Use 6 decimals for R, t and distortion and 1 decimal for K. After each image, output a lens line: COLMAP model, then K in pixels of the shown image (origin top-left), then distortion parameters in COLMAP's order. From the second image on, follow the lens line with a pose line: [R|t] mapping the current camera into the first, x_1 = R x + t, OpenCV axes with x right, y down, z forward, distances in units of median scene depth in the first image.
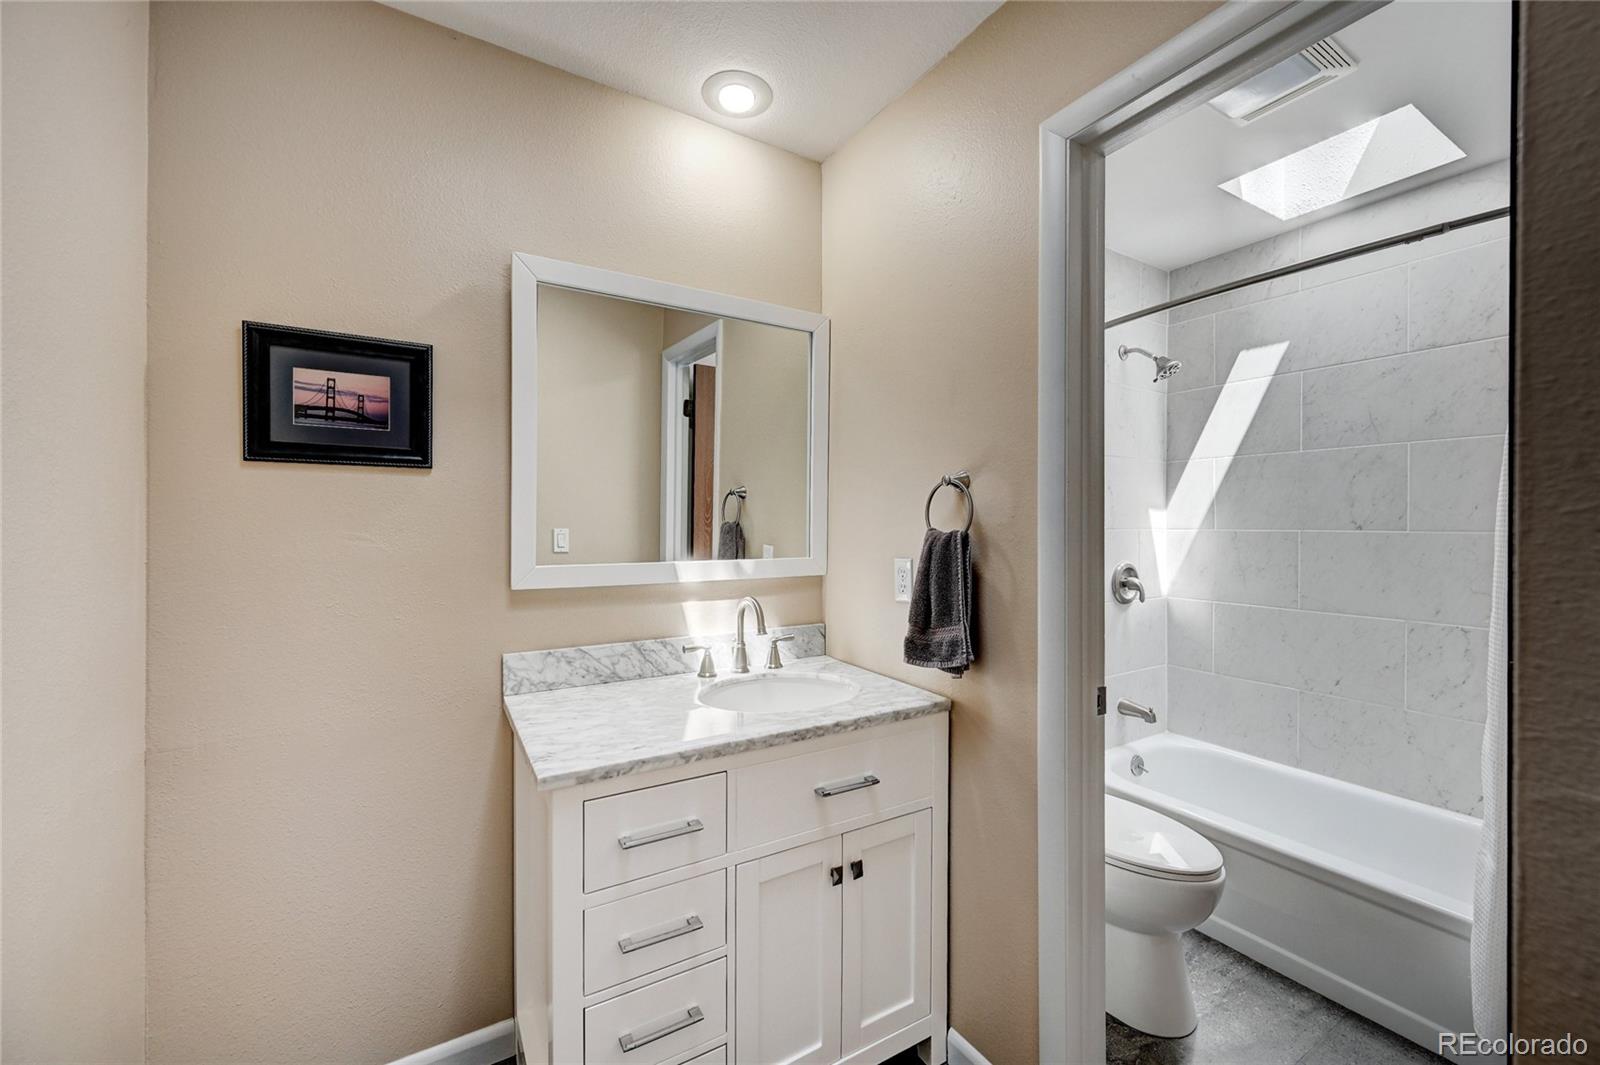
lens RADIAL K [[631.4, 0, 799.7], [0, 631.4, 528.2], [0, 0, 1]] dist [-0.001197, 0.000082]
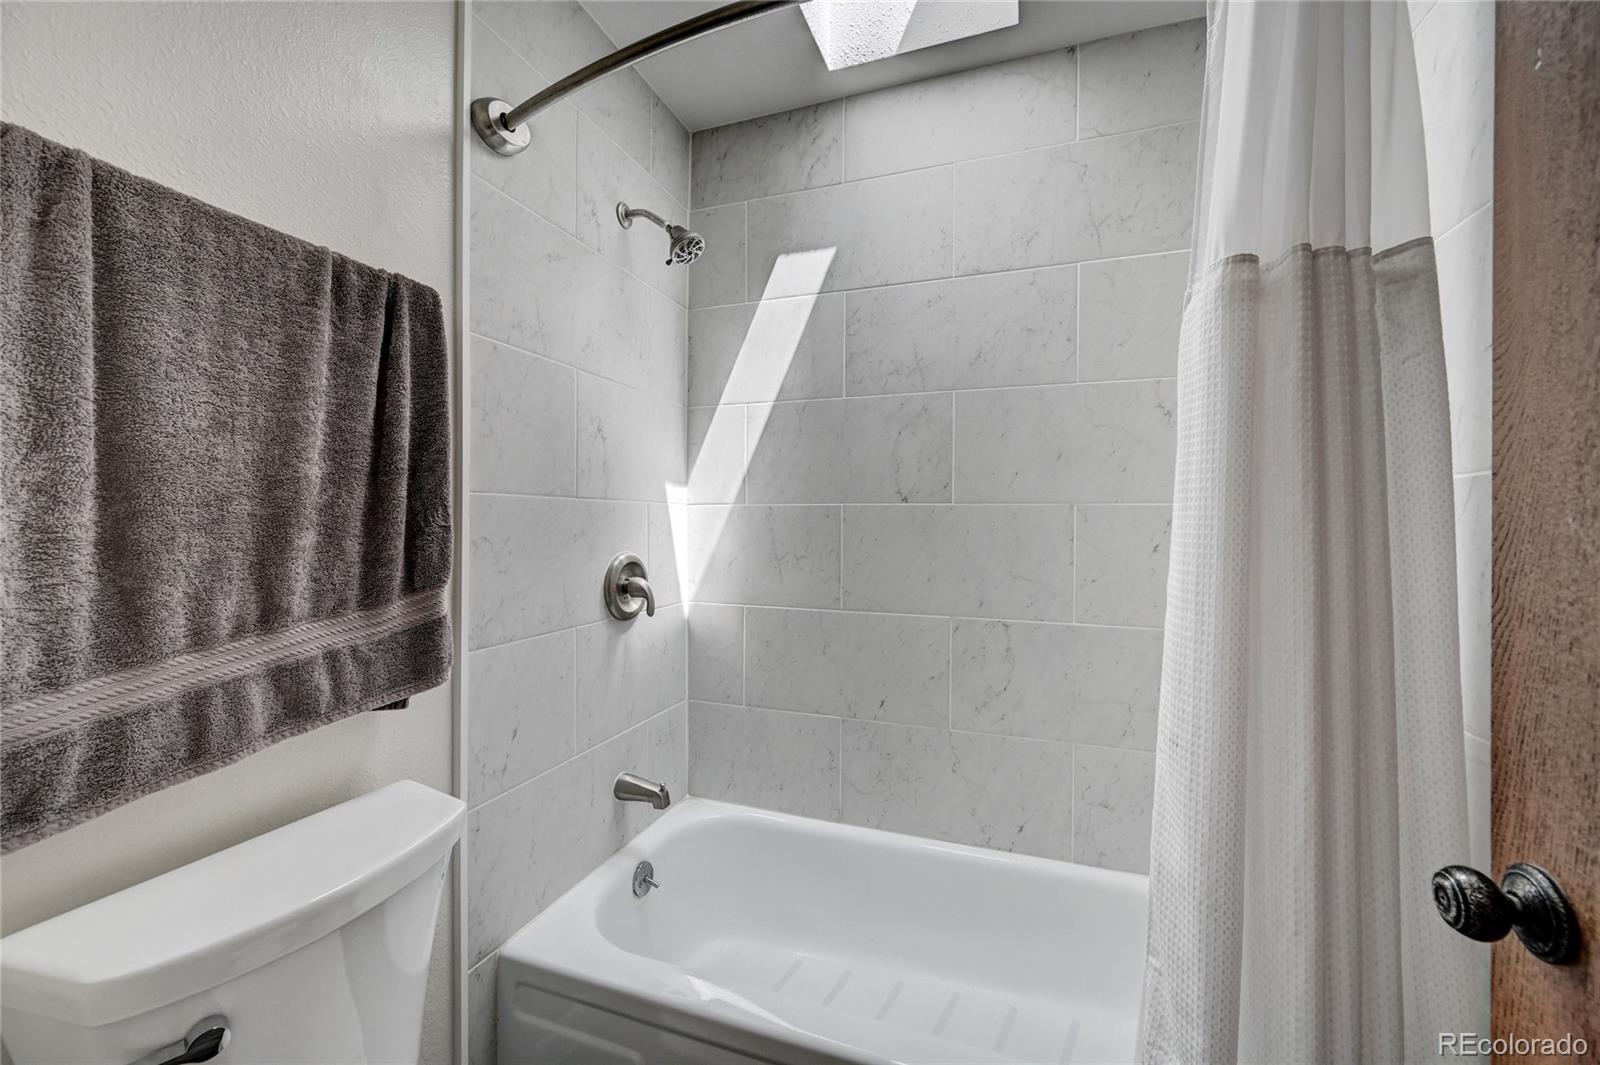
lens RADIAL K [[631.4, 0, 800.5], [0, 631.4, 532.8], [0, 0, 1]] dist [-0.001197, 0.000082]
pose [[0.771891, 0.003157, 0.635747, 0.262880], [-0.000727, 0.999991, -0.004084, 0.037516], [-0.635754, 0.002690, 0.771887, 0.427664]]
